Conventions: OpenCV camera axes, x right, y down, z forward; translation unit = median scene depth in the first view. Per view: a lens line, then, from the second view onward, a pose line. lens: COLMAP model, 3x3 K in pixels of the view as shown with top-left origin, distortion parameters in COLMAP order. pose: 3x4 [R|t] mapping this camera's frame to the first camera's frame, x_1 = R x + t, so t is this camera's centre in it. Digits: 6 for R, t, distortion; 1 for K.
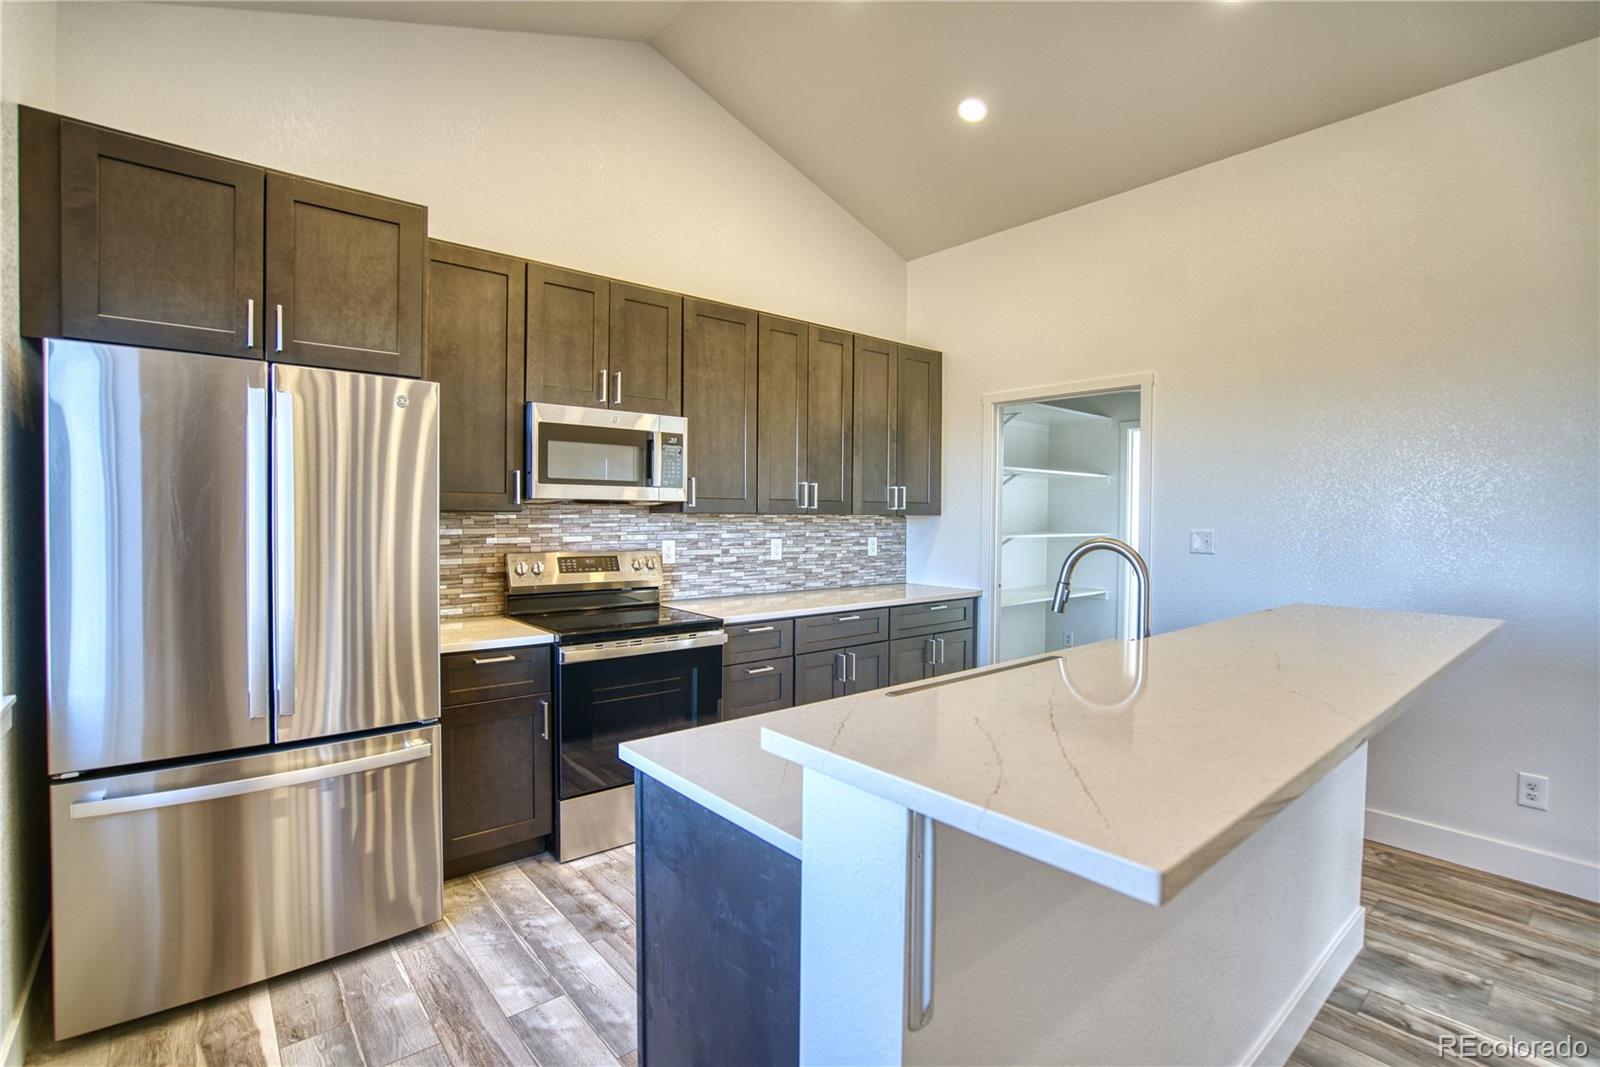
lens RADIAL K [[729.8, 0, 771.1], [0, 729.8, 519.7], [0, 0, 1]] dist [-0.045864, 0.010670]
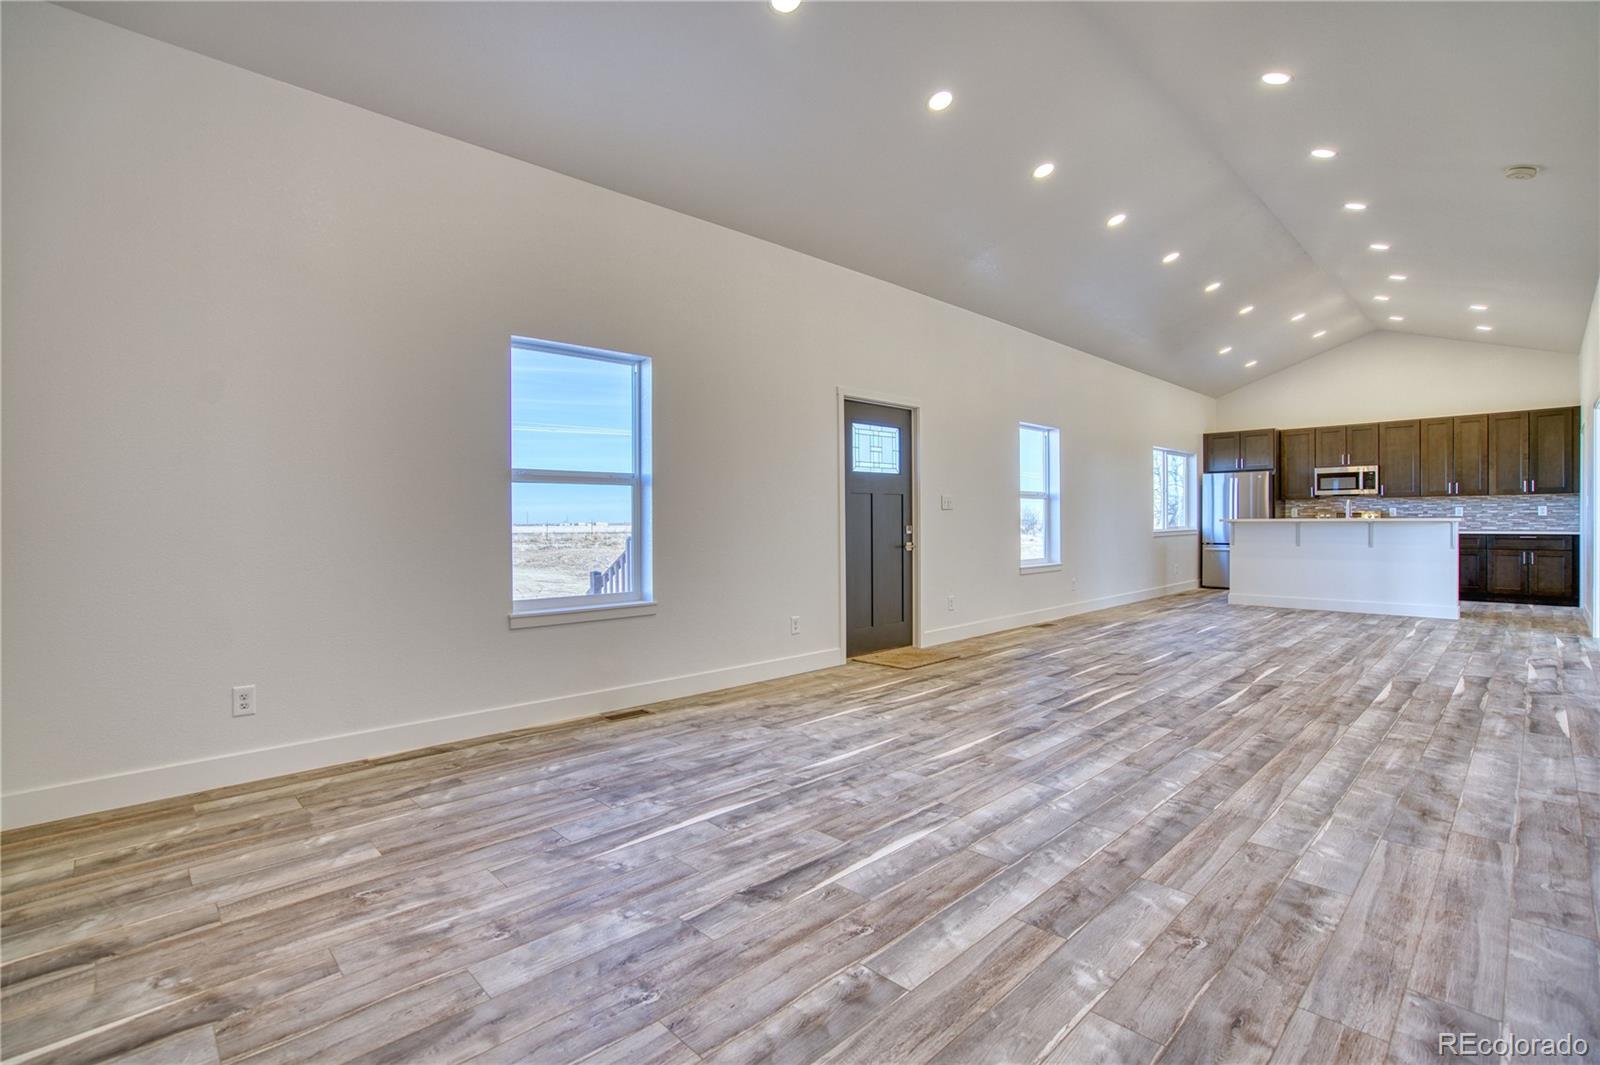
lens RADIAL K [[729.8, 0, 794.9], [0, 729.8, 545.4], [0, 0, 1]] dist [-0.045864, 0.010670]
pose [[0.090732, 0.023496, -0.995598, 2.140966], [0.005334, 0.999696, 0.024079, 0.086647], [0.995861, -0.007495, 0.090579, -1.362525]]
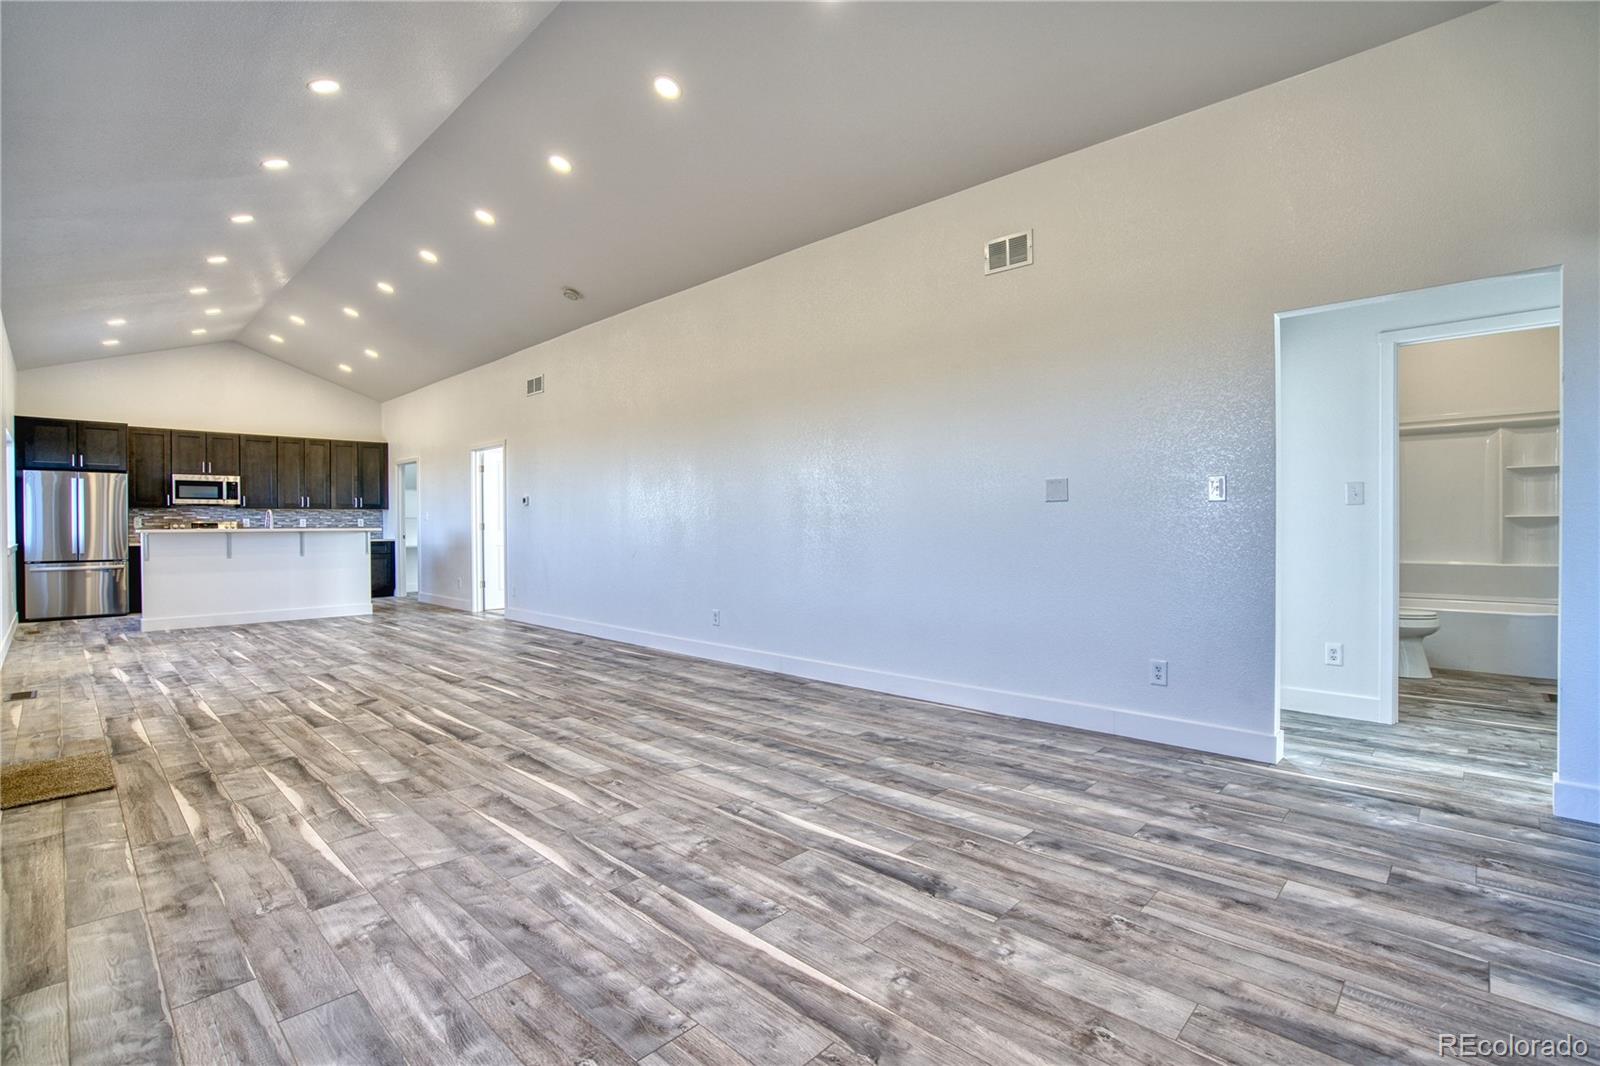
lens RADIAL K [[729.8, 0, 803.9], [0, 729.8, 527.3], [0, 0, 1]] dist [-0.045864, 0.010670]
pose [[0.990872, -0.012289, 0.134247, 1.489973], [0.012536, 0.999921, -0.000989, 0.084825], [-0.134224, 0.002663, 0.990947, -1.841041]]
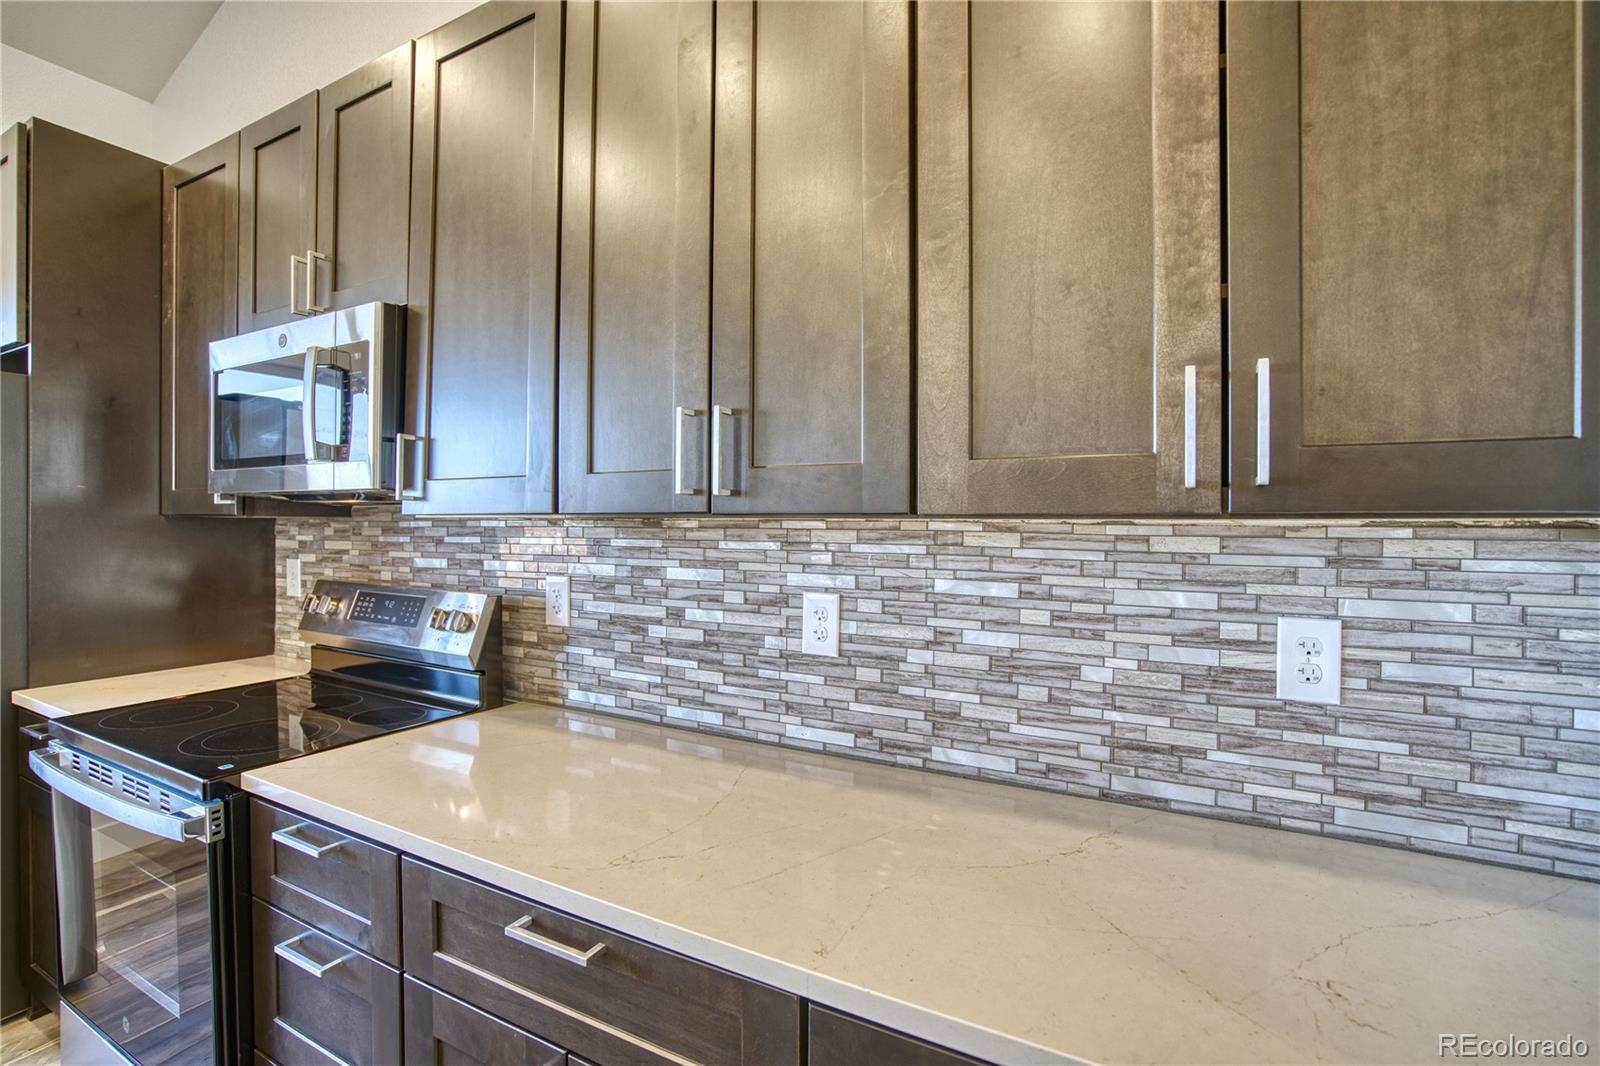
lens RADIAL K [[729.8, 0, 806.7], [0, 729.8, 529.8], [0, 0, 1]] dist [-0.045864, 0.010670]
pose [[0.399612, 0.006070, -0.916664, 0.325211], [-0.007346, 0.999967, 0.003419, -0.003601], [0.916655, 0.005368, 0.399643, 0.899072]]
